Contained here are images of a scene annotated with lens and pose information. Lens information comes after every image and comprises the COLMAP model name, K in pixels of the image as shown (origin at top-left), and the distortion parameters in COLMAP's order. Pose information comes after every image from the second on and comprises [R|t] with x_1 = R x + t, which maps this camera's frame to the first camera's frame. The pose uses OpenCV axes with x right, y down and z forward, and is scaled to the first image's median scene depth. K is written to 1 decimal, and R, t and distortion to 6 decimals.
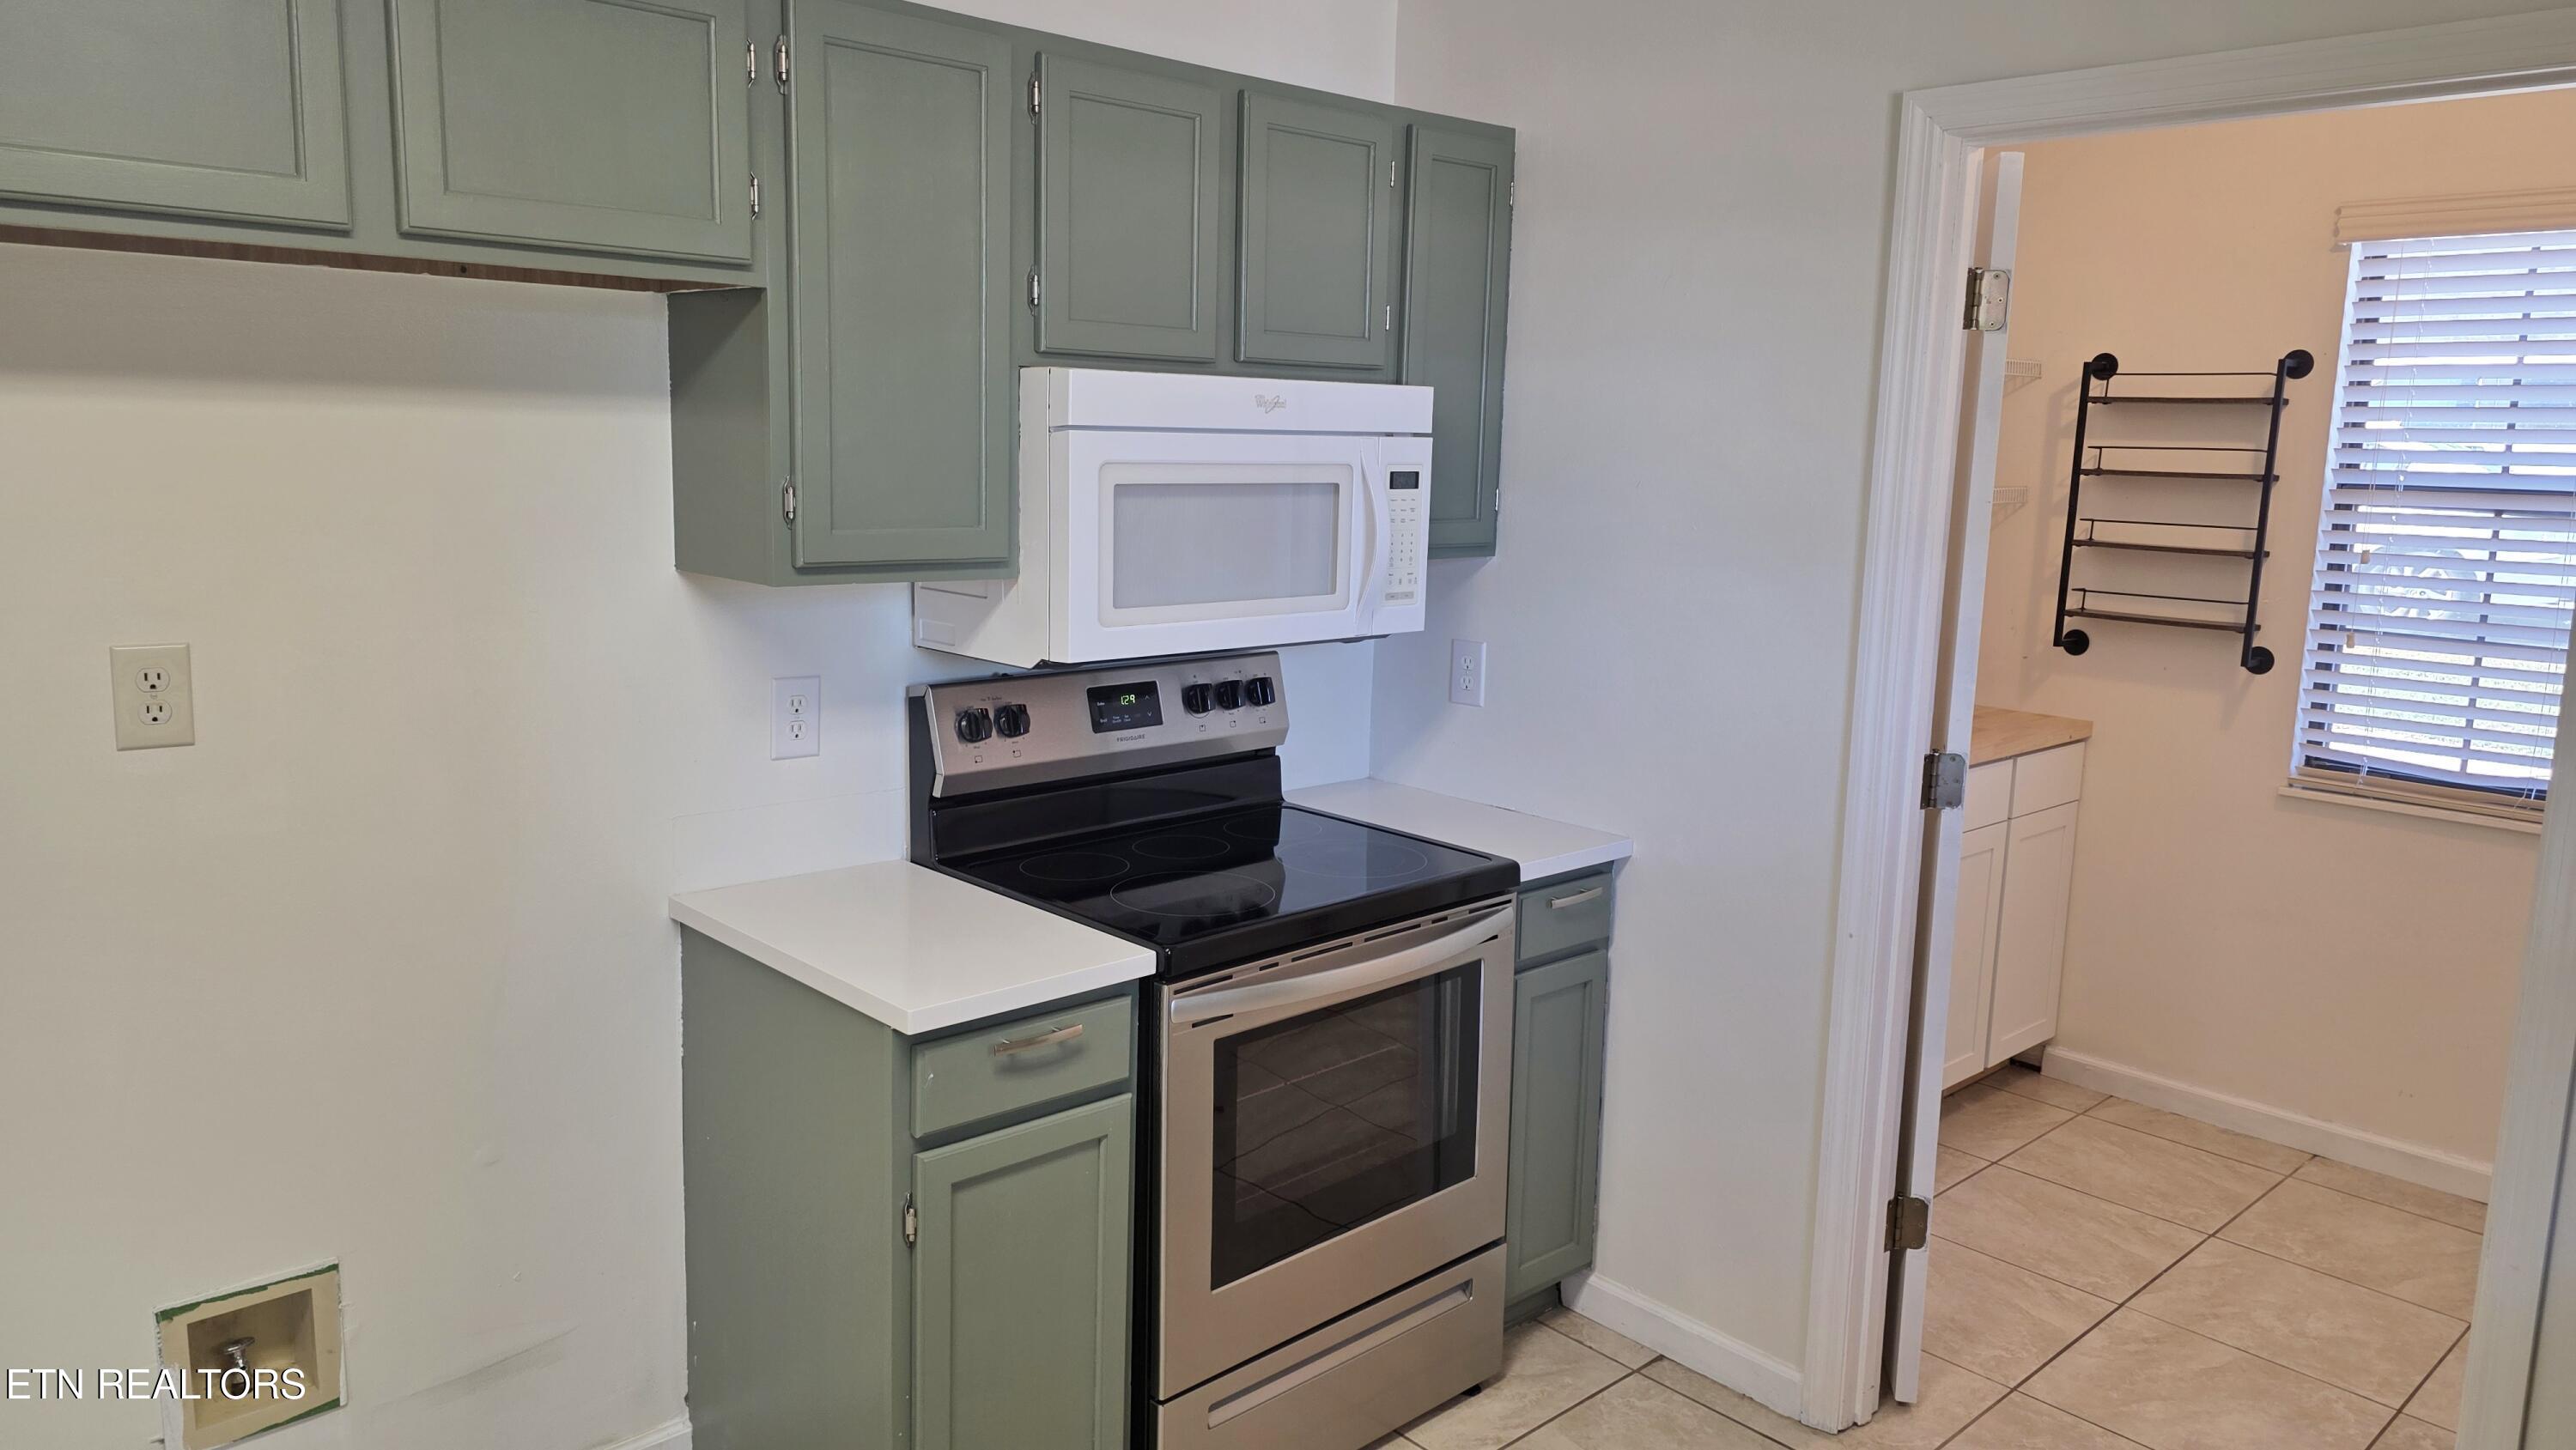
lens RADIAL K [[1737.1, 0, 1263.3], [0, 1737.1, 705.6], [0, 0, 1]] dist [0.068239, -0.063217]
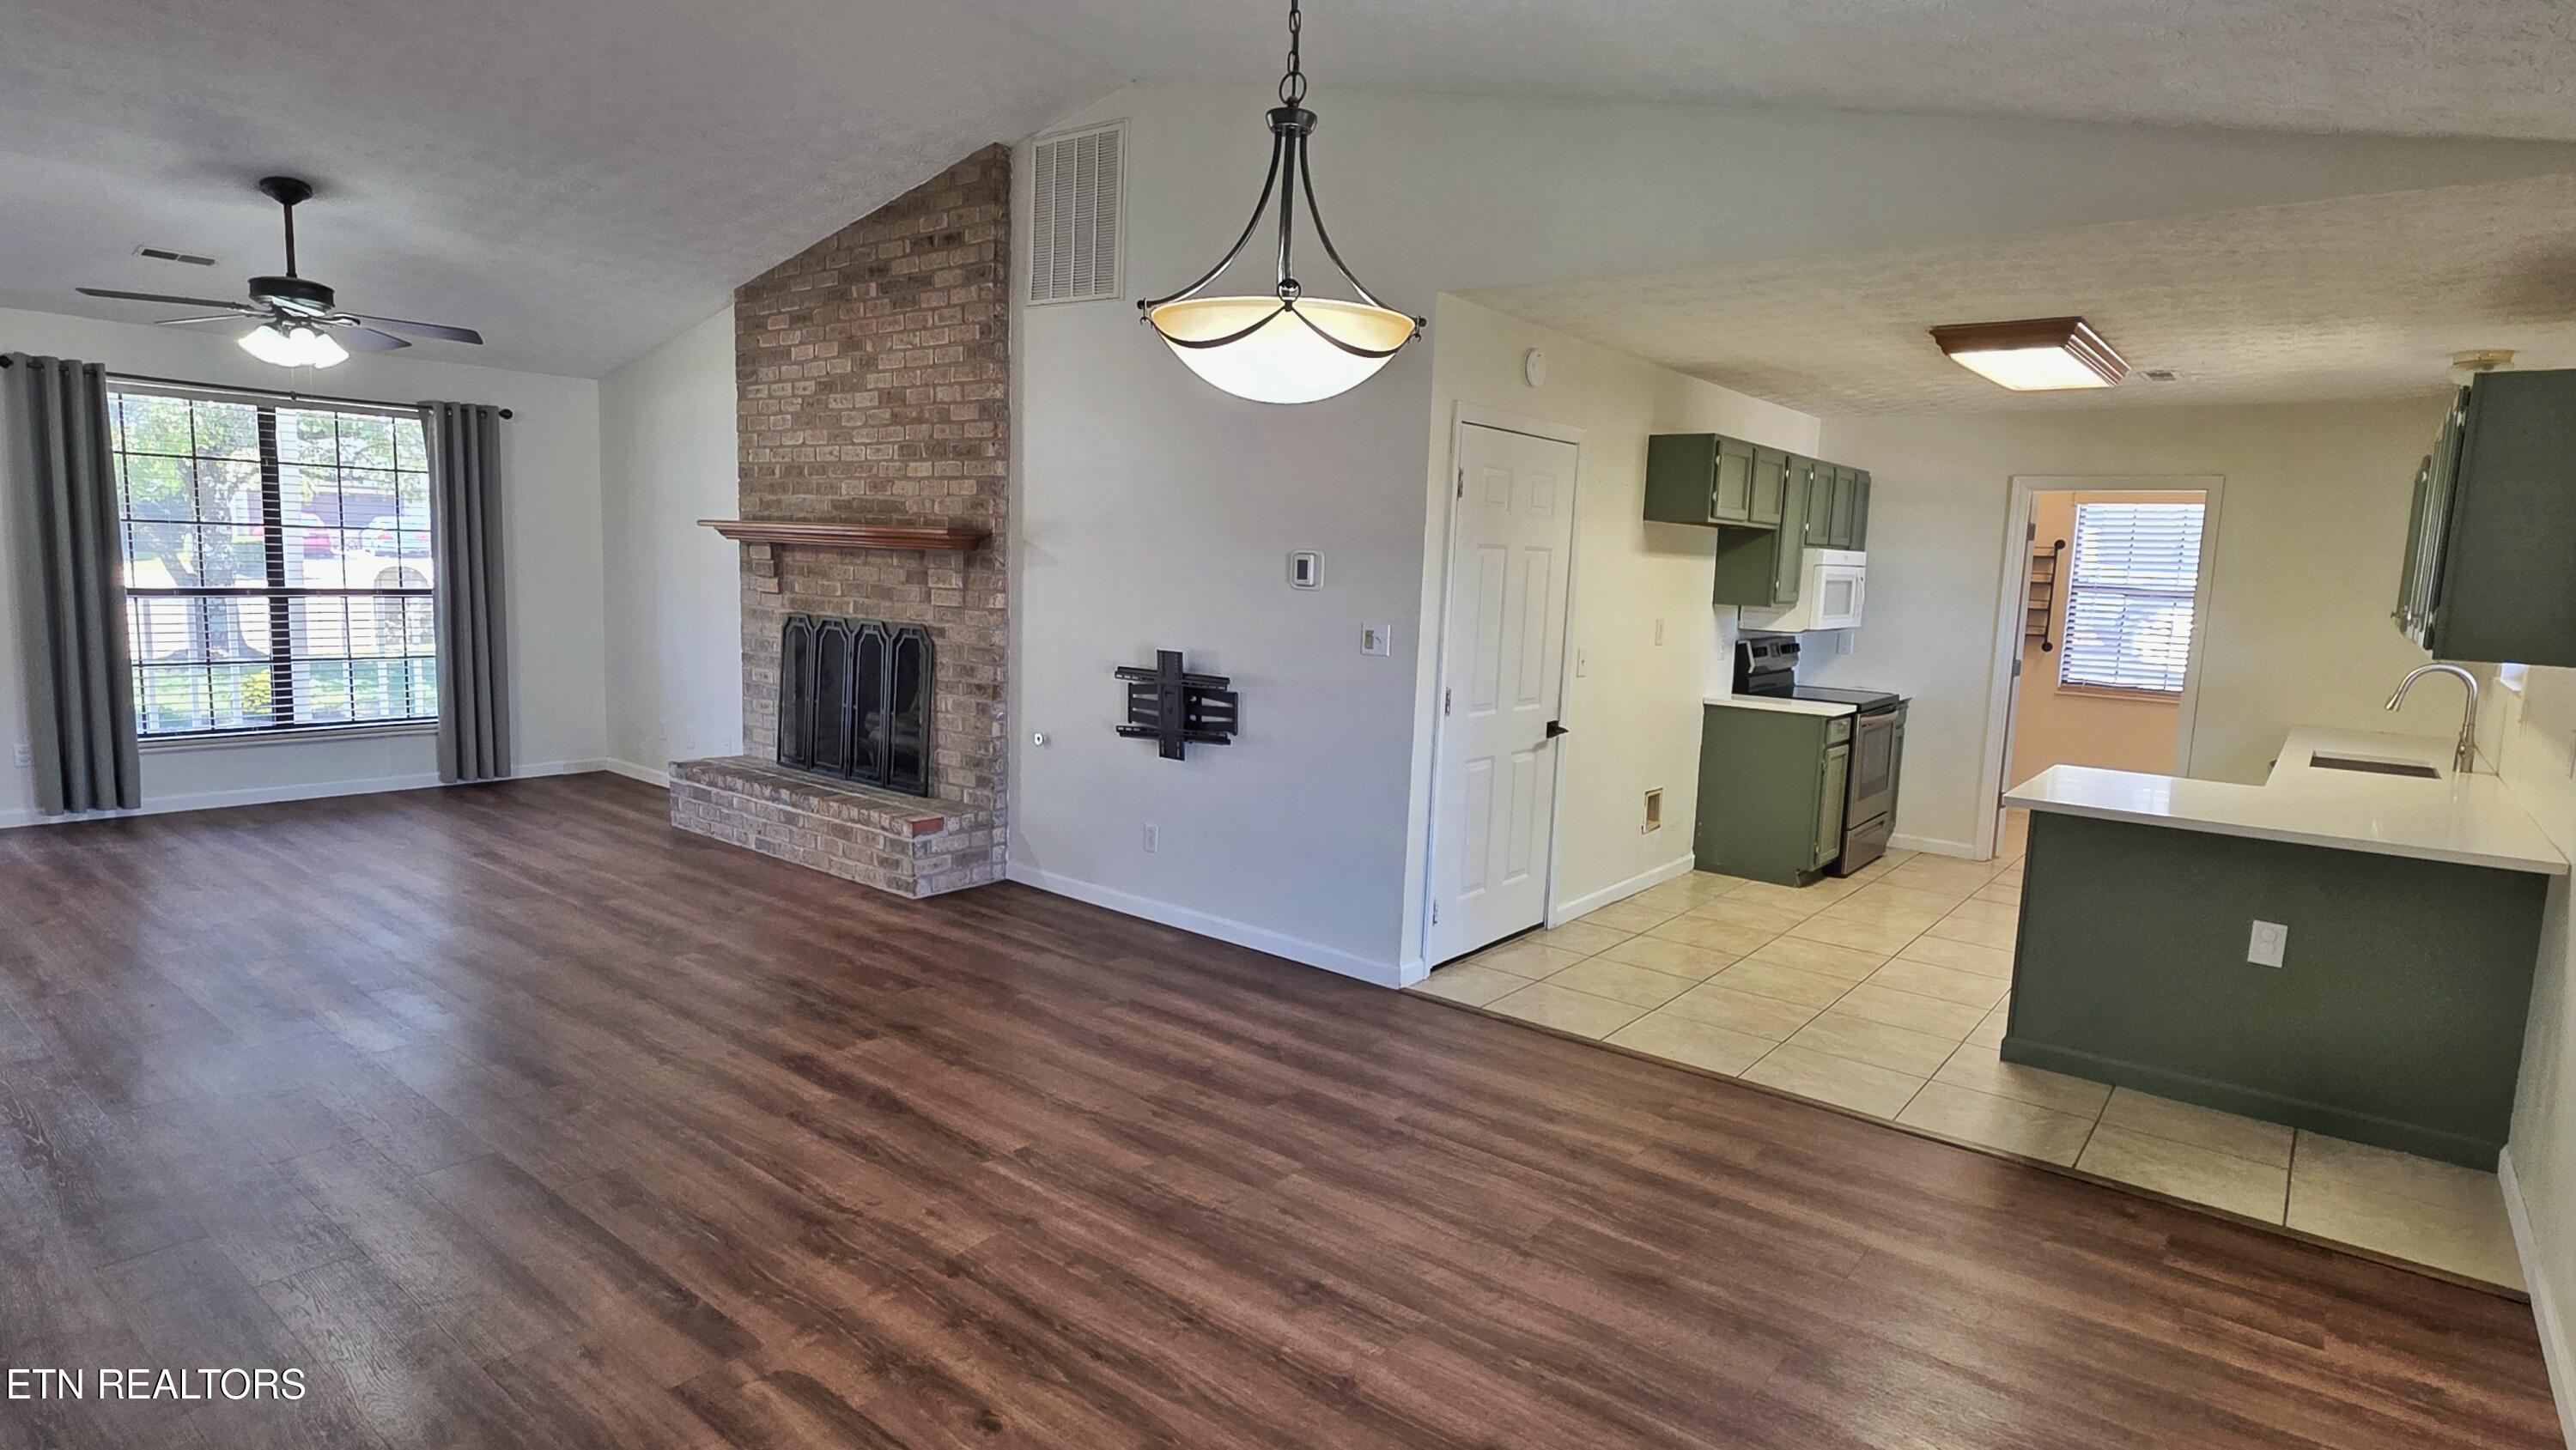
lens RADIAL K [[1337.8, 0, 1295.9], [0, 1337.8, 728.5], [0, 0, 1]] dist [0.004828, -0.000246]
pose [[0.987661, -0.011874, 0.156155, -1.463498], [0.015676, 0.999609, -0.023139, 0.206404], [-0.155820, 0.025301, 0.987461, -1.424796]]
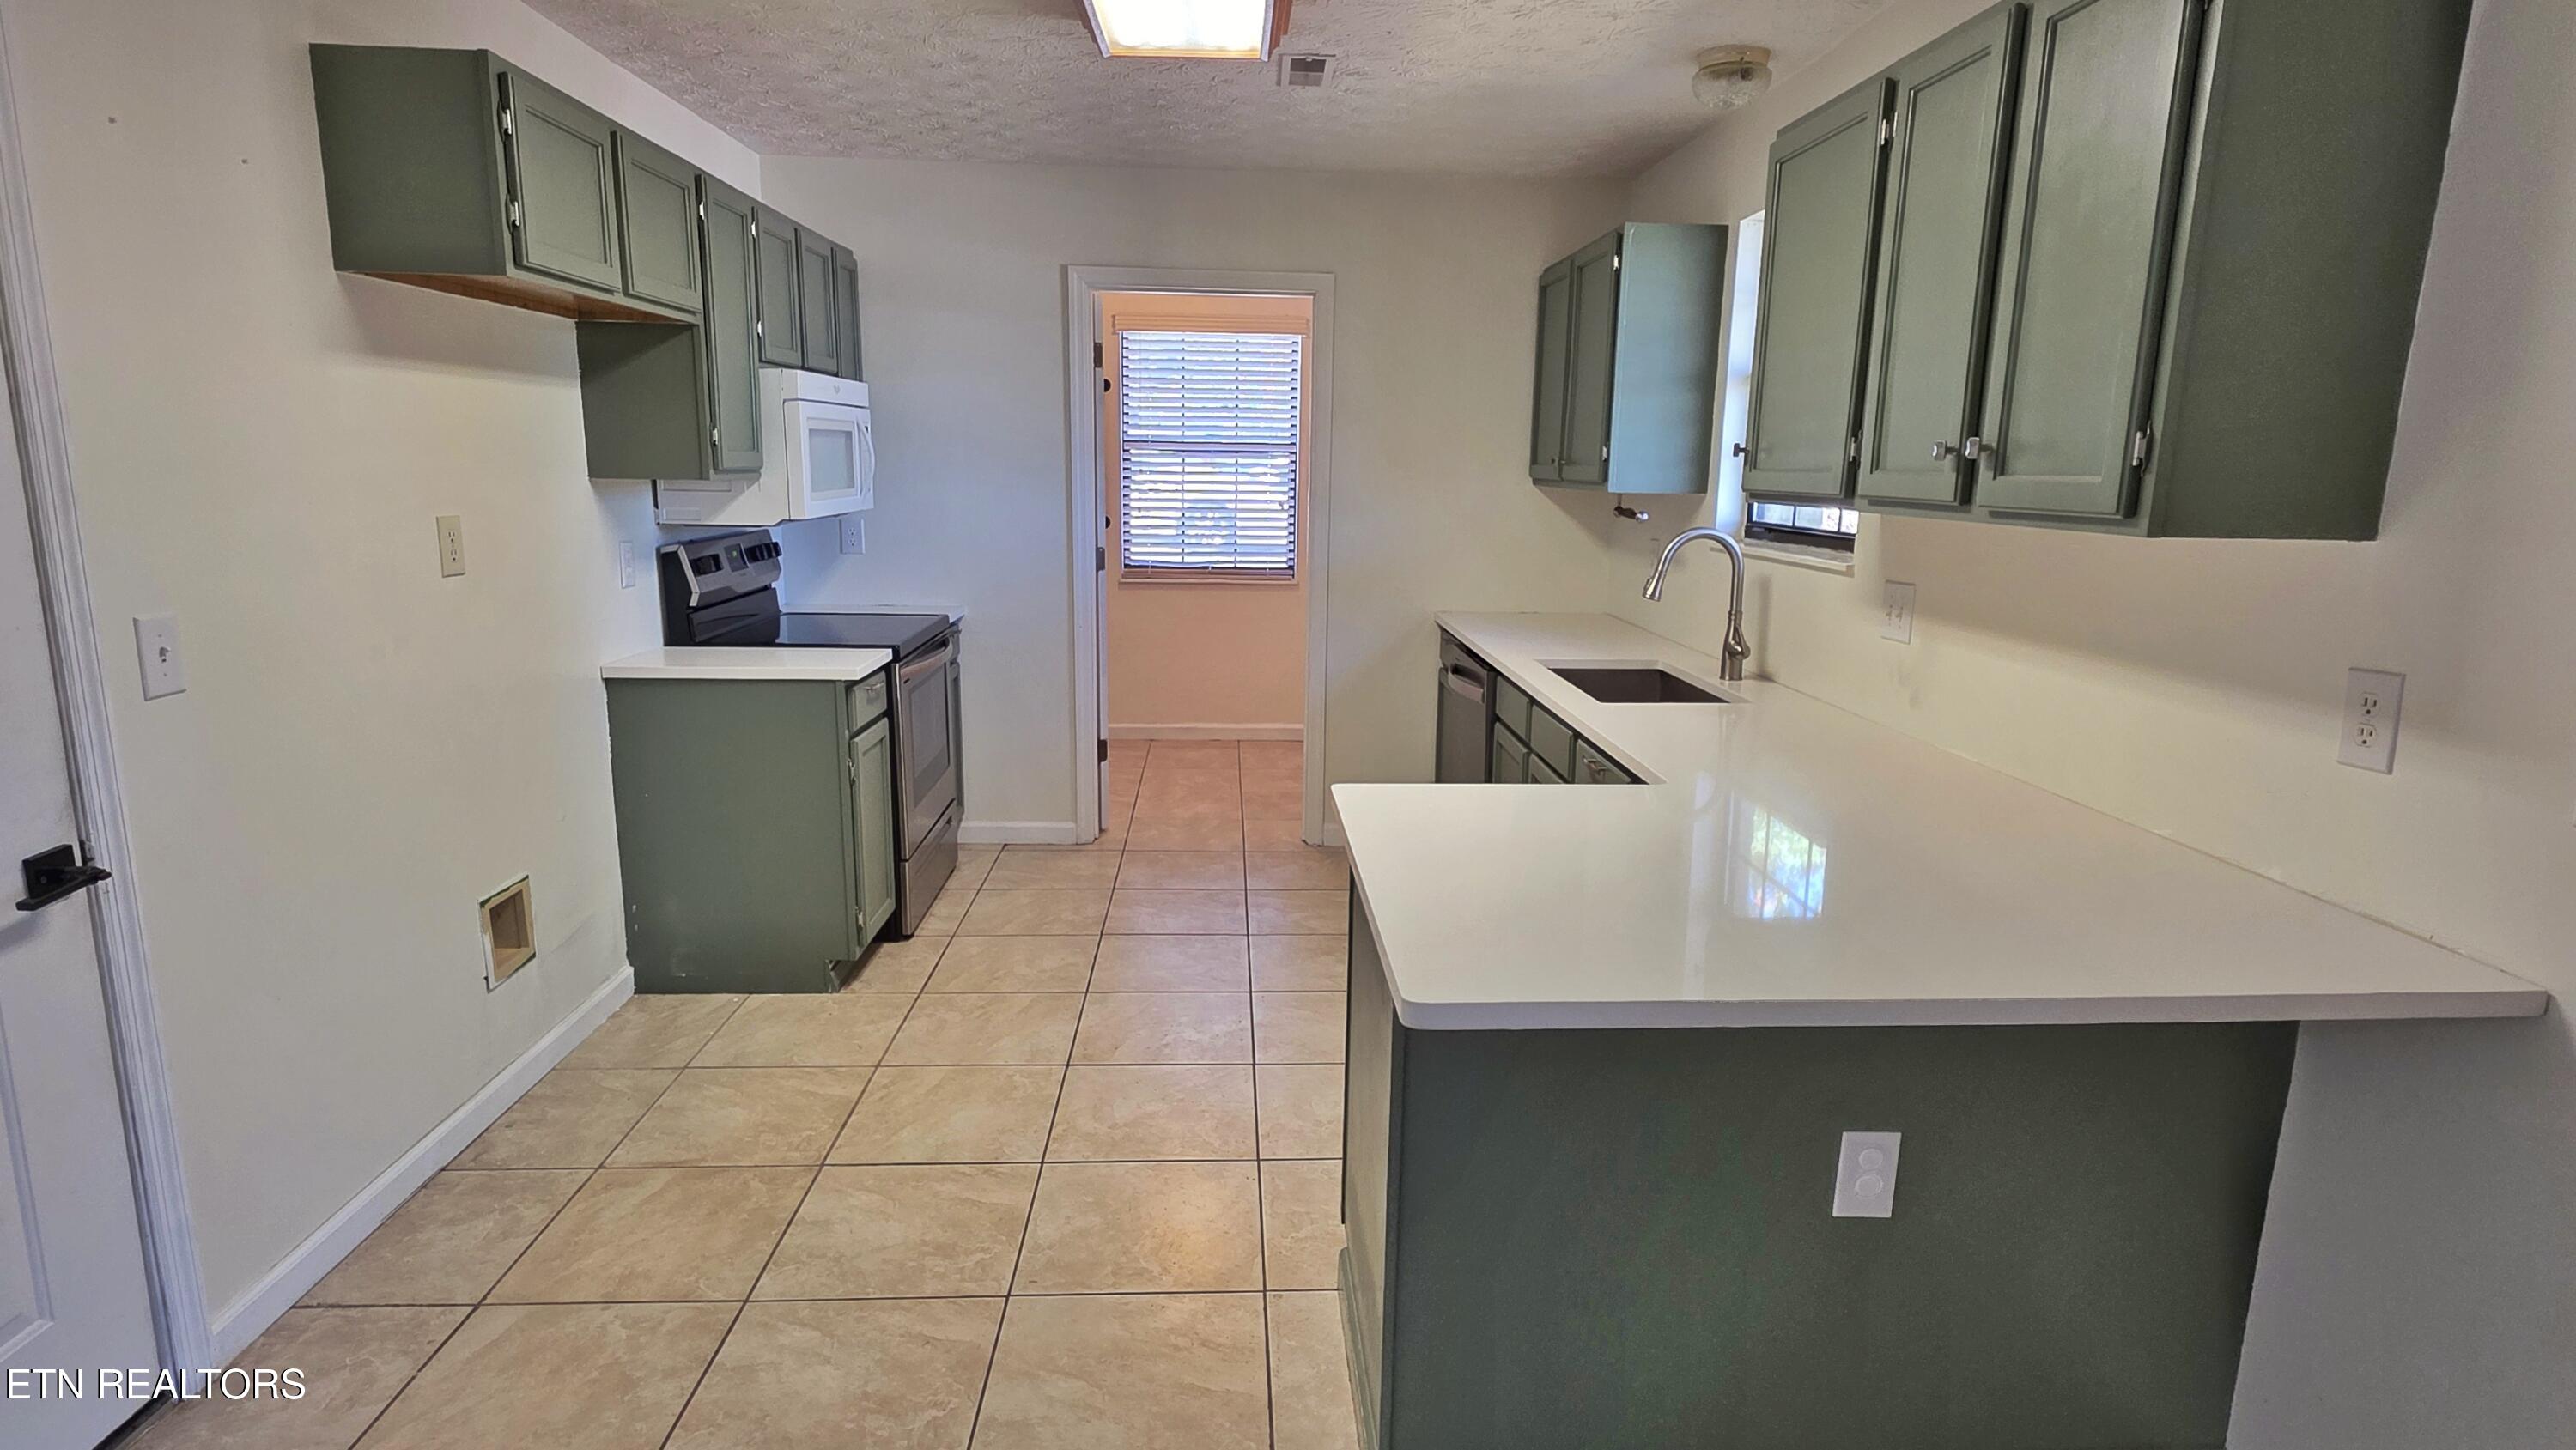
lens RADIAL K [[1337.8, 0, 1296.8], [0, 1337.8, 727.7], [0, 0, 1]] dist [0.004828, -0.000246]
pose [[0.639454, -0.168648, 0.750104, -0.854927], [0.122450, 0.985531, 0.117192, 0.091147], [-0.759015, 0.016911, 0.650853, -0.388486]]
